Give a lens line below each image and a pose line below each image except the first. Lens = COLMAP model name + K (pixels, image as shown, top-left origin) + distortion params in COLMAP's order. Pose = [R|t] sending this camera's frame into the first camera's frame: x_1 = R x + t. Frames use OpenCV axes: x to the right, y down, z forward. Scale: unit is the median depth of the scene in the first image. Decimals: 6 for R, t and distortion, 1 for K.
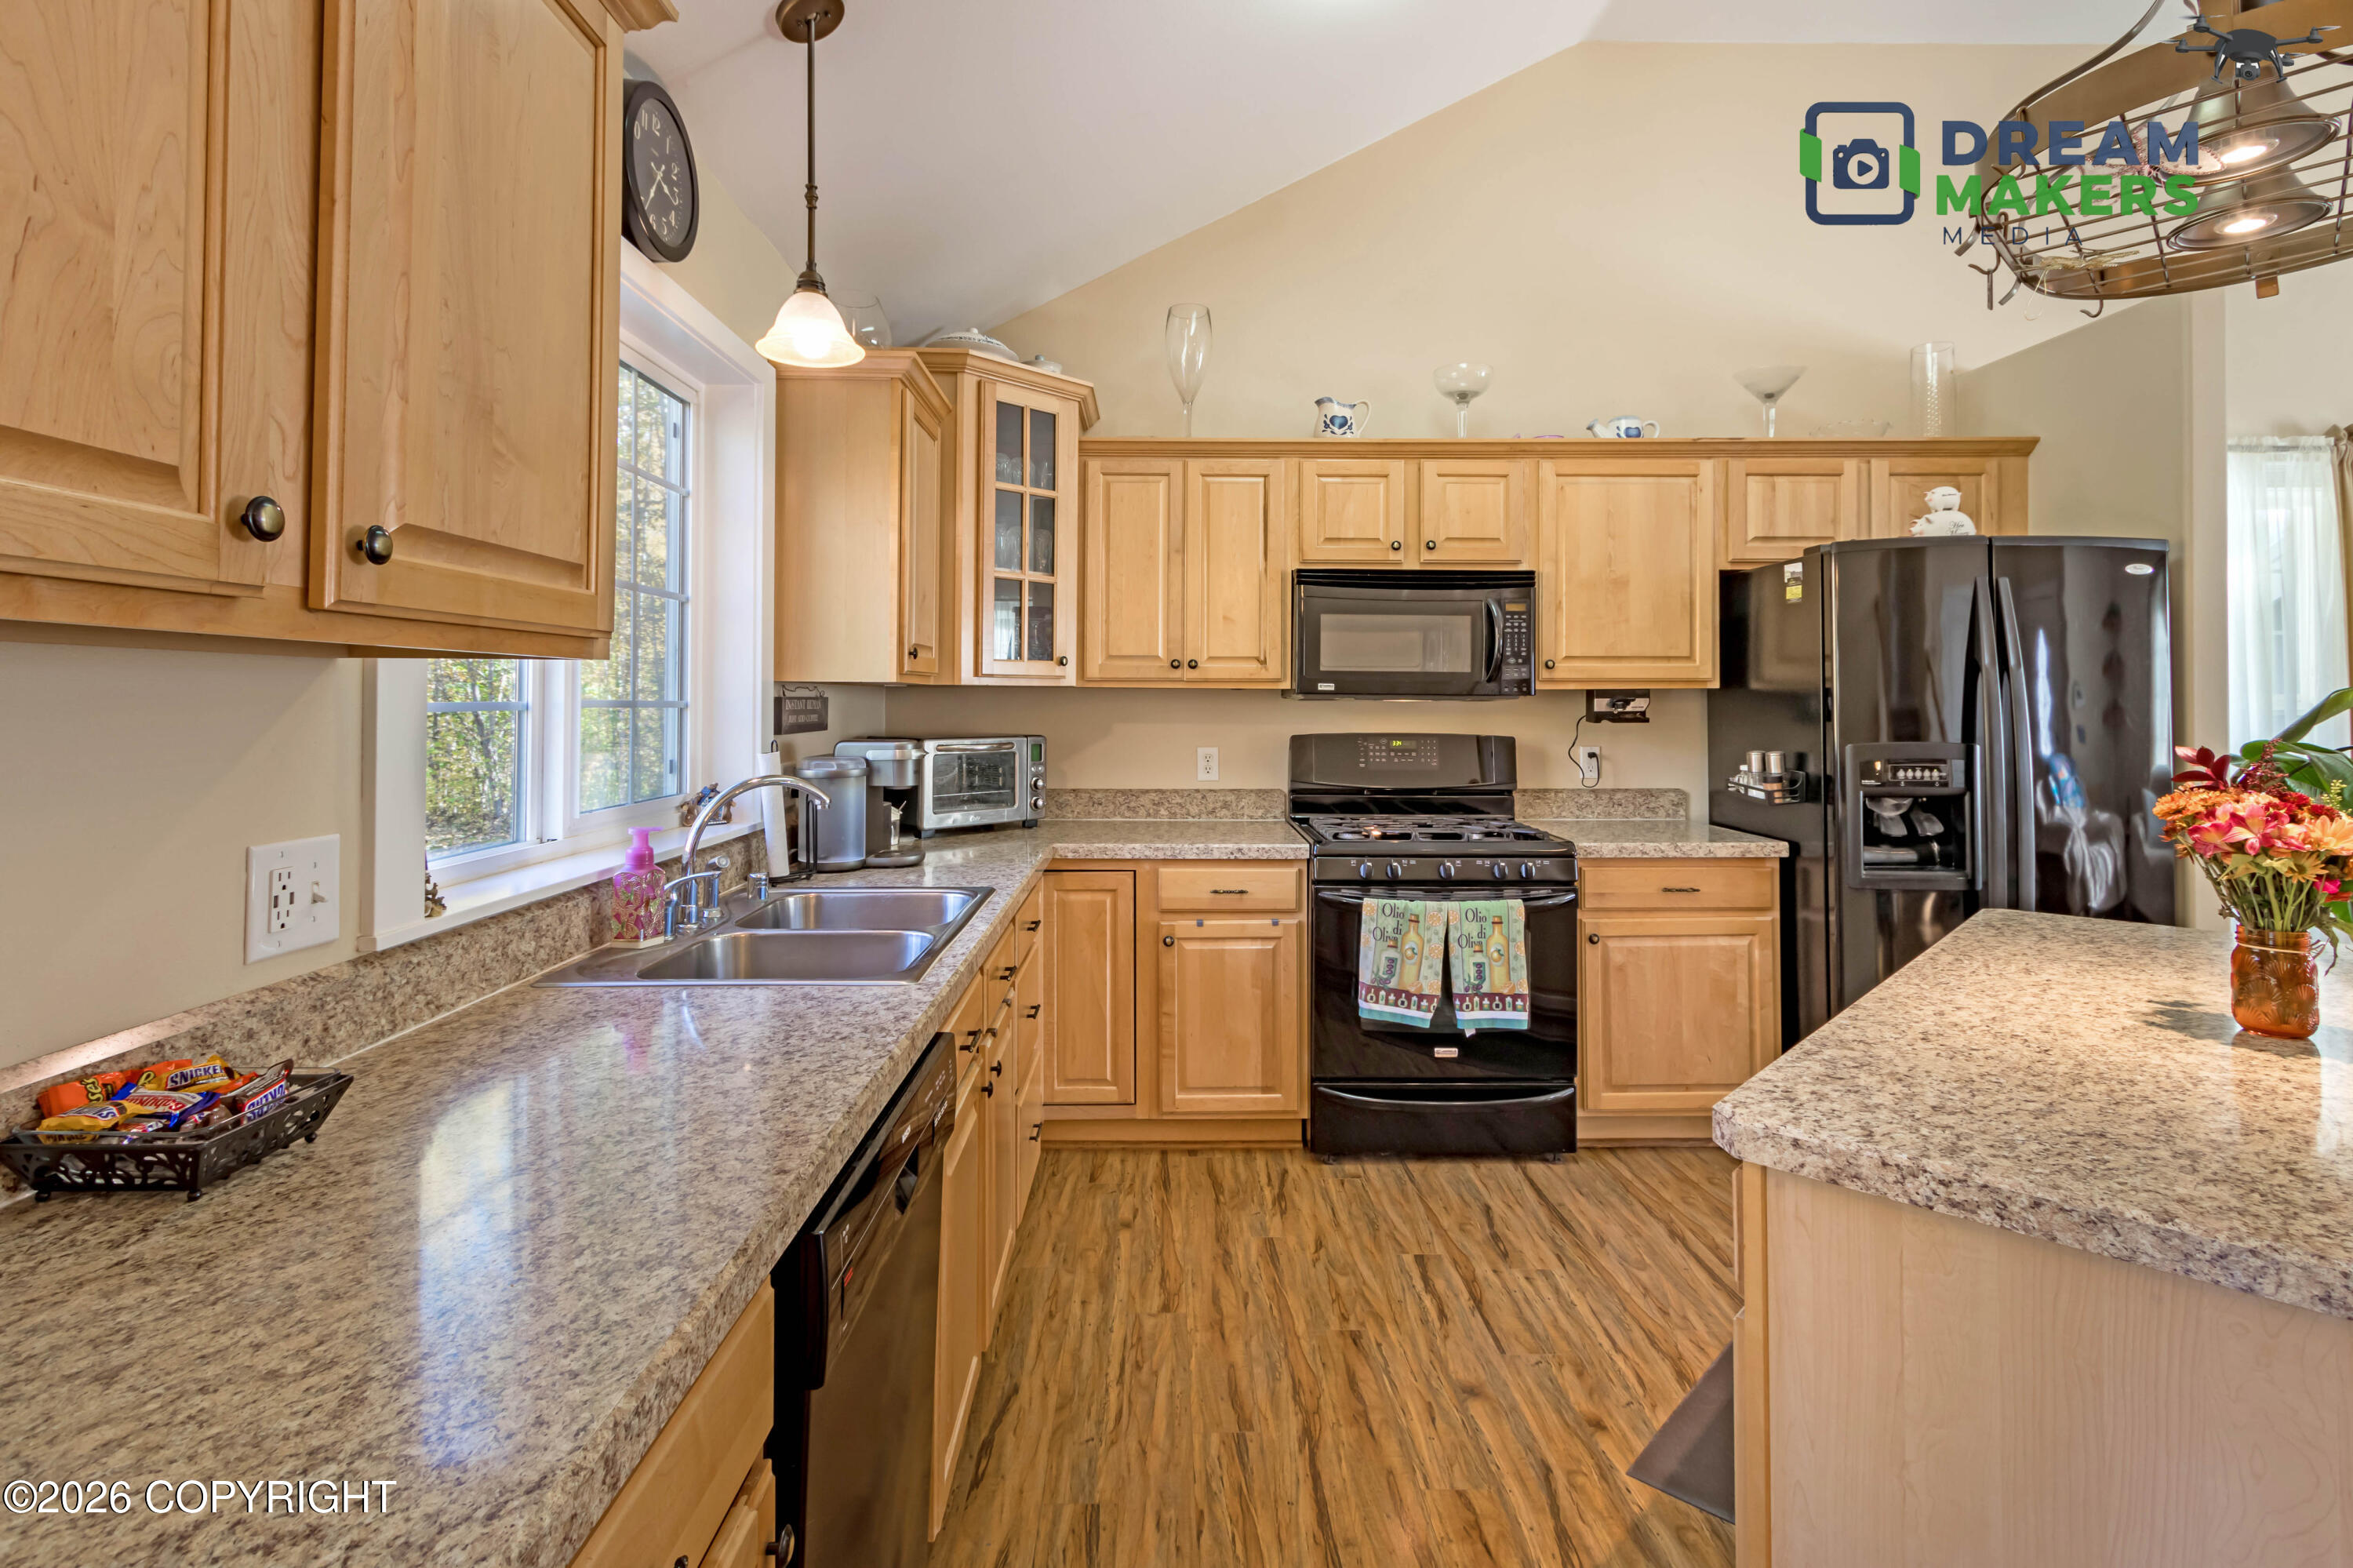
lens RADIAL K [[1090.0, 0, 1182.4], [0, 1090.0, 677.7], [0, 0, 1]] dist [-0.001328, -0.000184]
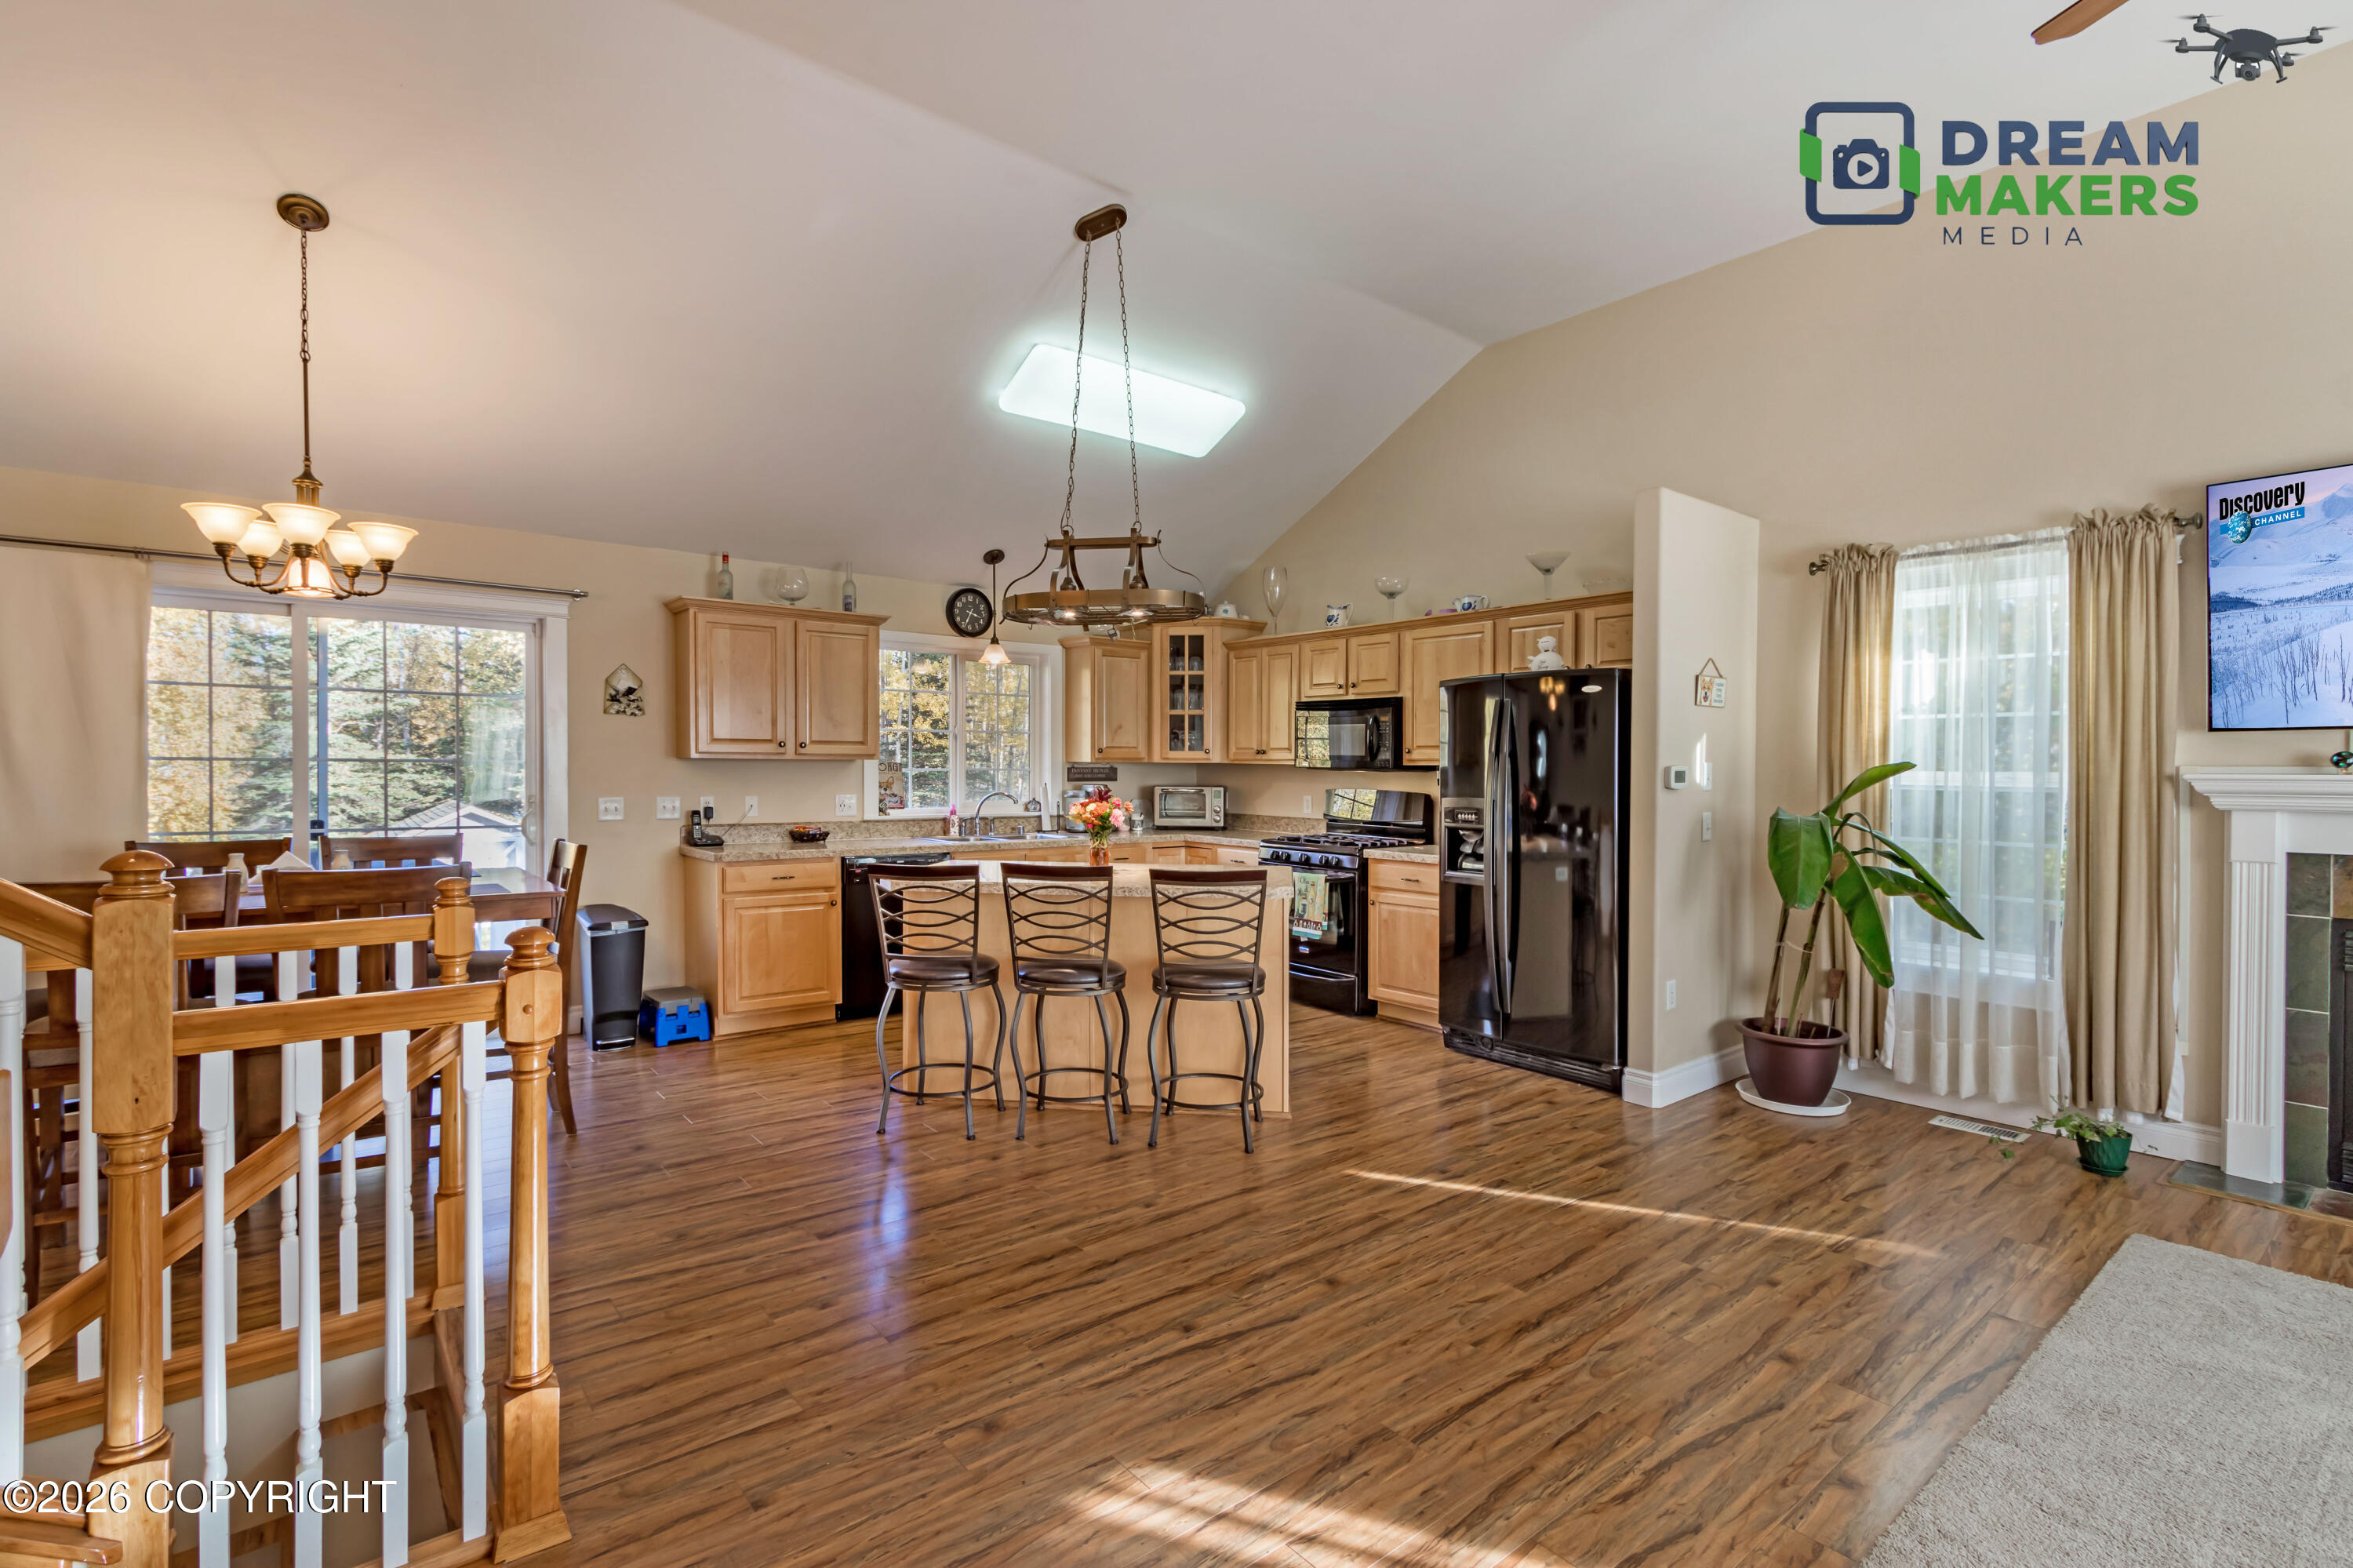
lens RADIAL K [[1066.1, 0, 1241.6], [0, 1066.1, 784.5], [0, 0, 1]] dist [0.000319, 0.000003]
pose [[0.656323, 0.017241, -0.754283, 1.498034], [0.008838, 0.999495, 0.030536, -0.013598], [0.754429, -0.026708, 0.655838, -0.315256]]
